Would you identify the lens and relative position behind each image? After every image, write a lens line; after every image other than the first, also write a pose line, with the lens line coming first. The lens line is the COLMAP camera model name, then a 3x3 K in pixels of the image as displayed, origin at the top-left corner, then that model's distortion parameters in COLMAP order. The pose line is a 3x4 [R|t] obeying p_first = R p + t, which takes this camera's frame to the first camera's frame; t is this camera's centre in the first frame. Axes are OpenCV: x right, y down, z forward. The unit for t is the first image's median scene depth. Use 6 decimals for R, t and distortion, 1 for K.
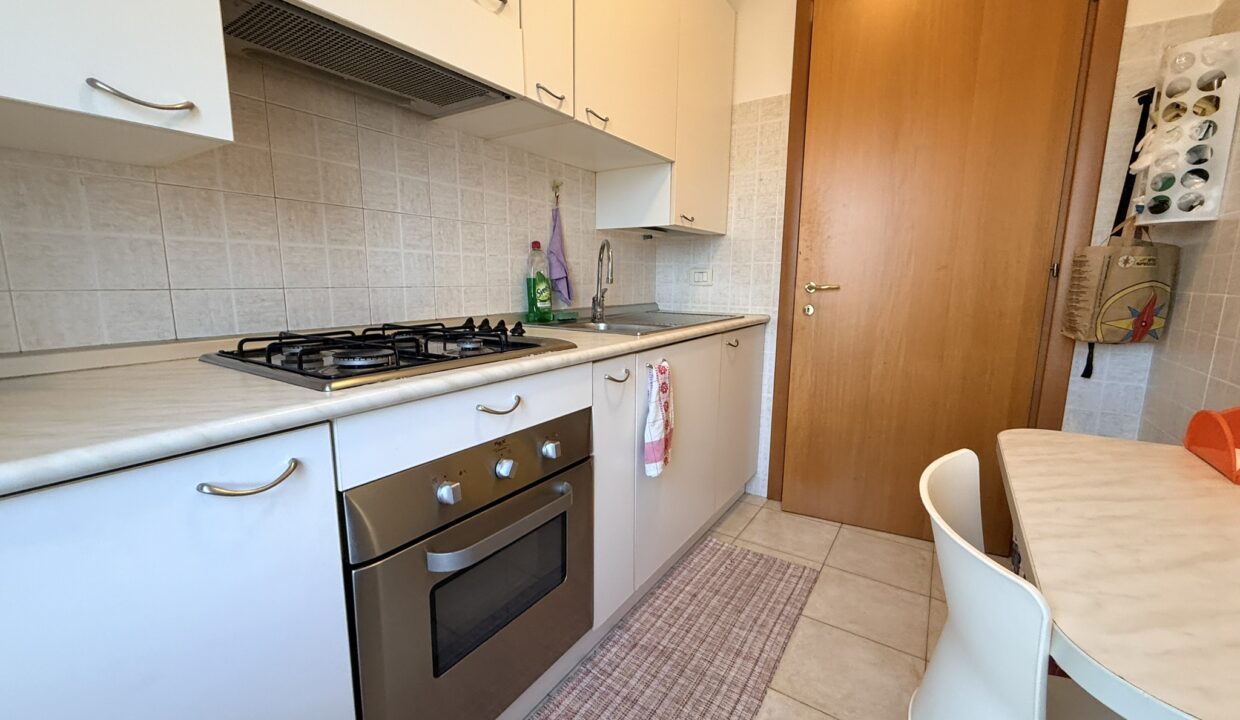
lens RADIAL K [[494.2, 0, 617.5], [0, 494.2, 357.2], [0, 0, 1]] dist [0.001984, 0.000204]
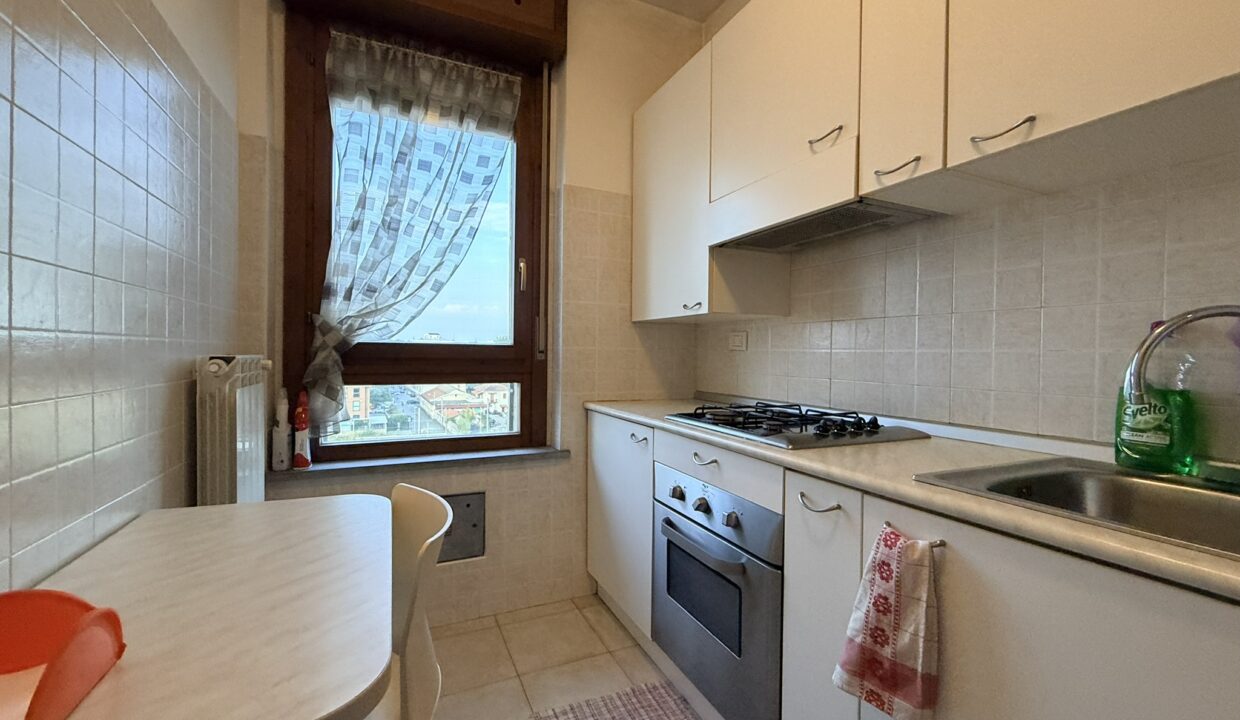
lens RADIAL K [[494.2, 0, 617.5], [0, 494.2, 357.2], [0, 0, 1]] dist [0.001984, 0.000204]
pose [[-0.508647, -0.007787, -0.860940, 0.717205], [-0.151831, 0.985099, 0.080793, -0.176720], [0.847482, 0.171813, -0.502250, 0.920003]]
